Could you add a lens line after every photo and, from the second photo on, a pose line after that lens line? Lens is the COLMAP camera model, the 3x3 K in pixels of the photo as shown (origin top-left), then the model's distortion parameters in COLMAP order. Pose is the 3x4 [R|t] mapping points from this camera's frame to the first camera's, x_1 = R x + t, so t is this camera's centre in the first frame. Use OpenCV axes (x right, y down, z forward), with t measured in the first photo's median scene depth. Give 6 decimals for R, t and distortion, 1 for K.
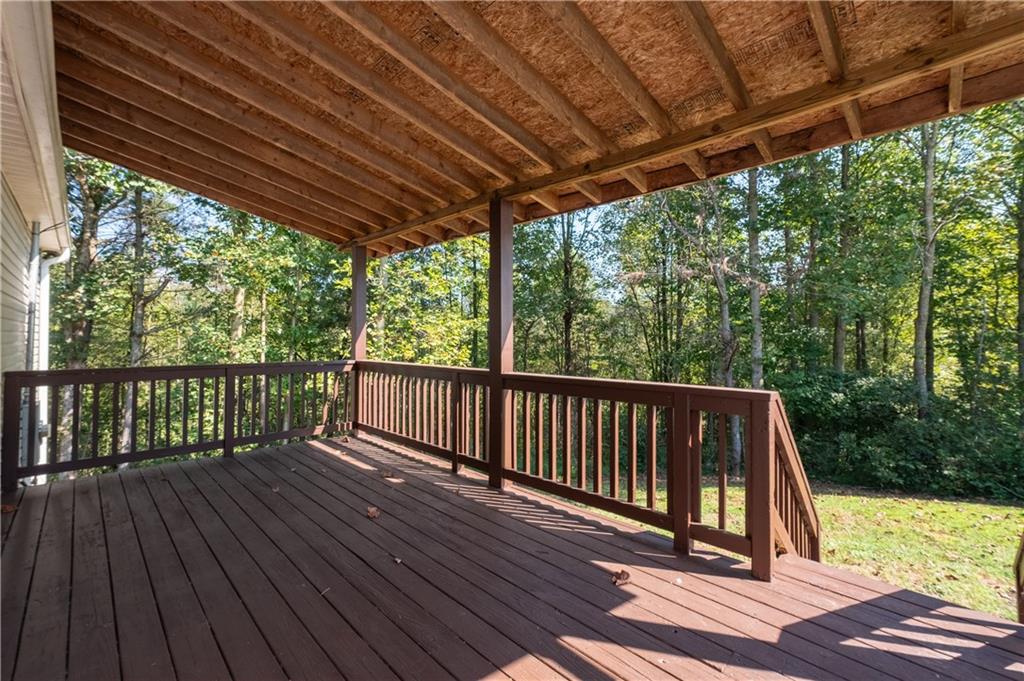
lens RADIAL K [[445.0, 0, 503.7], [0, 445.0, 337.9], [0, 0, 1]] dist [0.011361, 0.002644]
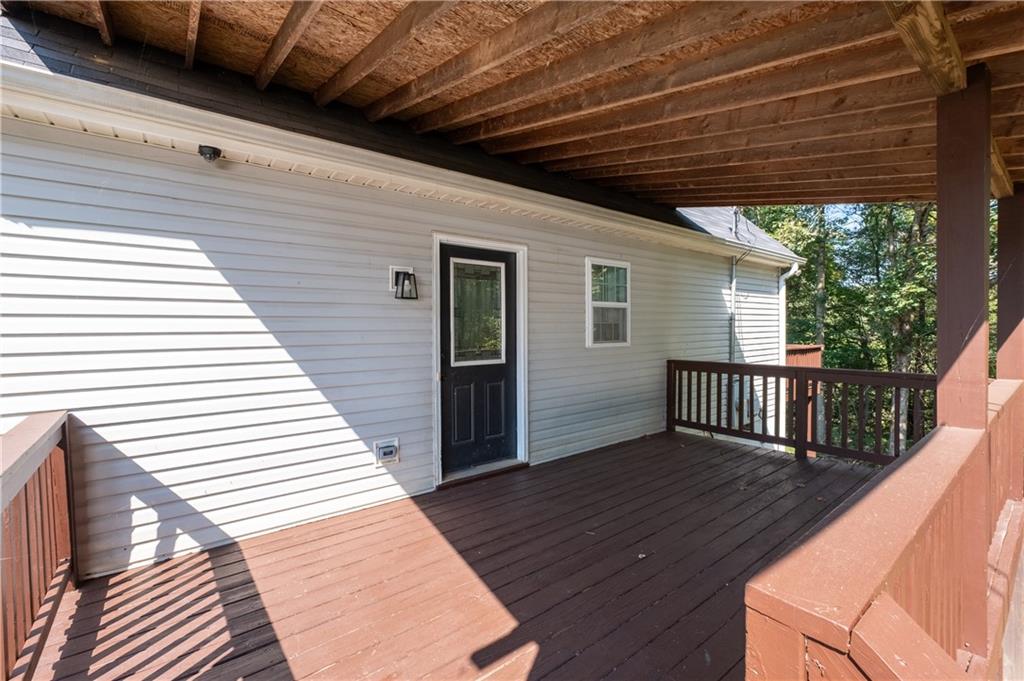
lens RADIAL K [[445.0, 0, 503.7], [0, 445.0, 343.7], [0, 0, 1]] dist [0.011361, 0.002644]
pose [[-0.081100, 0.026387, -0.996357, 0.586598], [0.013573, 0.999586, 0.025368, -0.037862], [0.996614, -0.011466, -0.081424, 0.503756]]
